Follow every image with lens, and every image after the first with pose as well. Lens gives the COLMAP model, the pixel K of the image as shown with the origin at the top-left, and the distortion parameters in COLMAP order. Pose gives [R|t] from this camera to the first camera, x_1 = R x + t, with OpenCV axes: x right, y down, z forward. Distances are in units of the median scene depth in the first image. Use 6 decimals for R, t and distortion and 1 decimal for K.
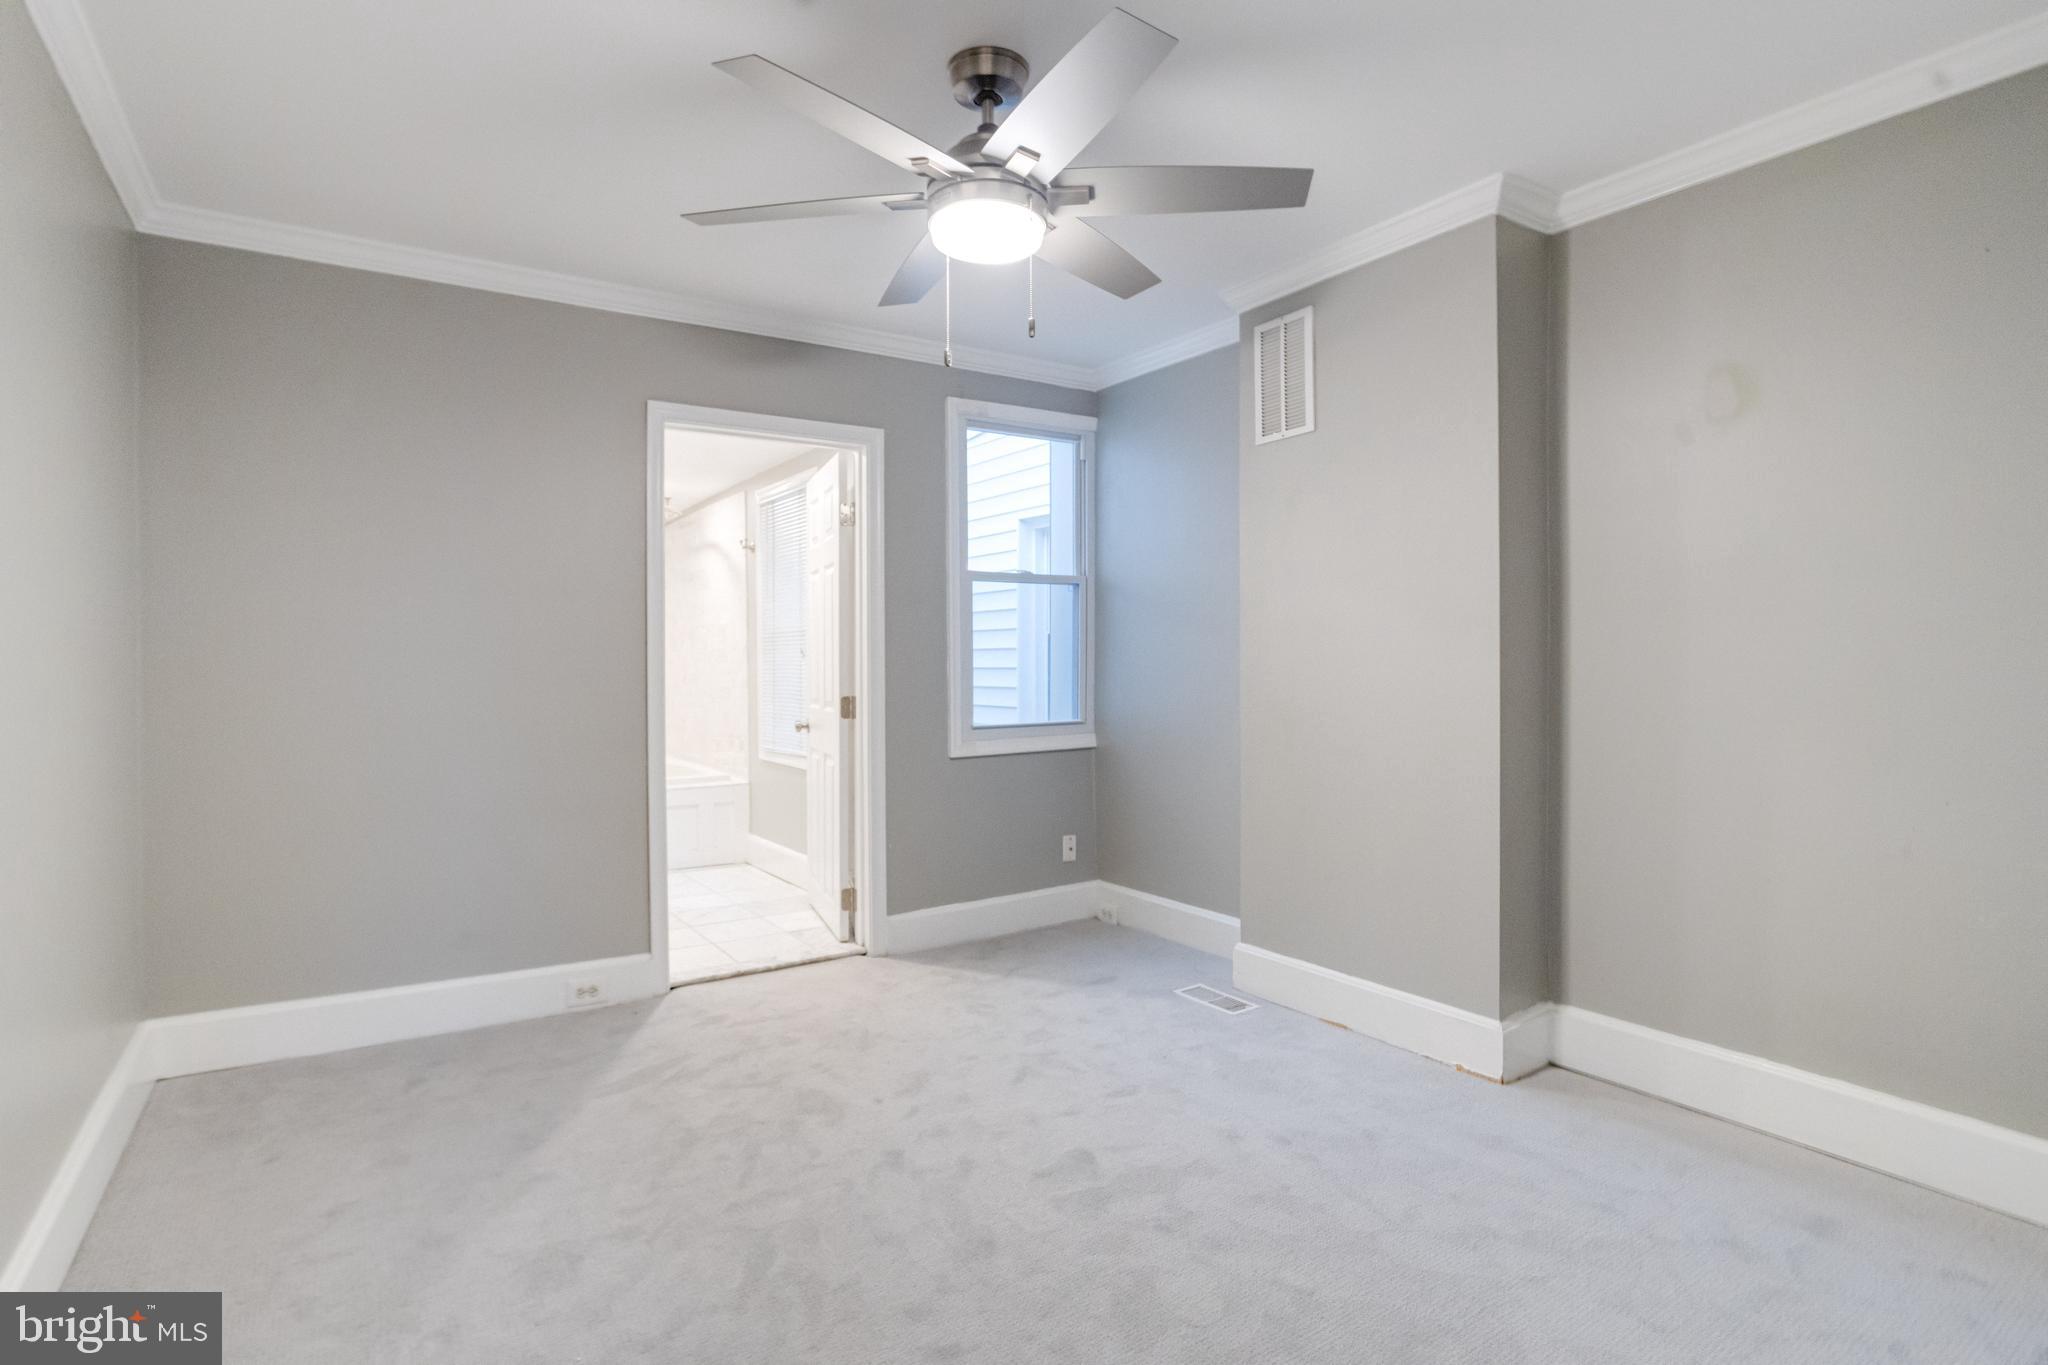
lens RADIAL K [[1024.6, 0, 1003.1], [0, 1024.6, 704.6], [0, 0, 1]] dist [-0.045236, 0.019947]
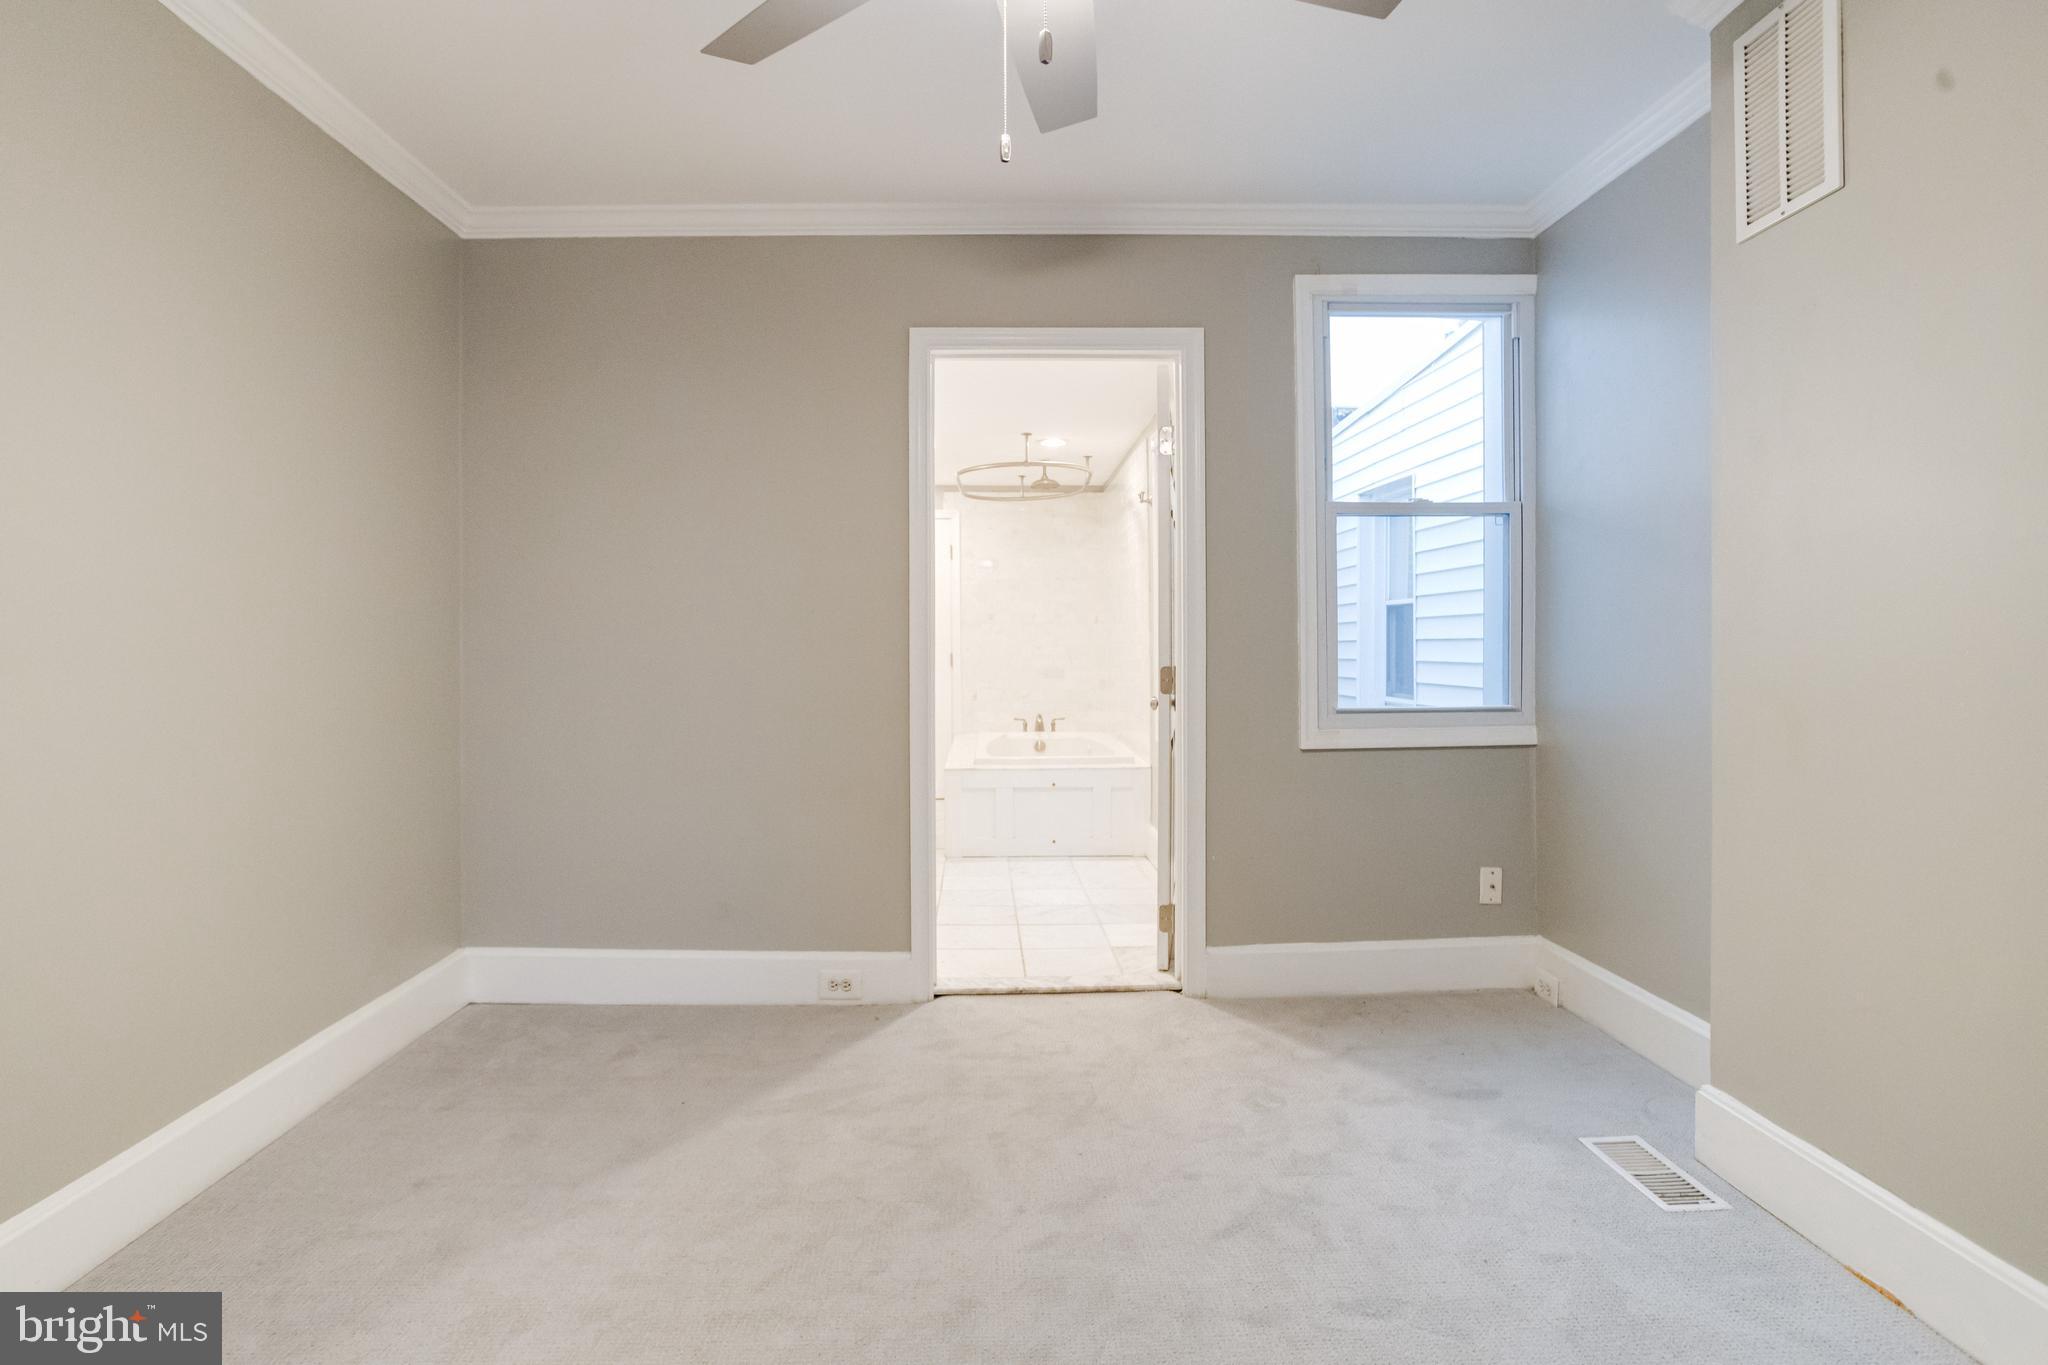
lens RADIAL K [[1024.6, 0, 1022.2], [0, 1024.6, 666.8], [0, 0, 1]] dist [-0.045236, 0.019947]
pose [[0.848868, 0.008670, -0.528533, 0.206471], [-0.019955, 0.999678, -0.015649, 0.008320], [0.528227, 0.023831, 0.848768, 0.297186]]
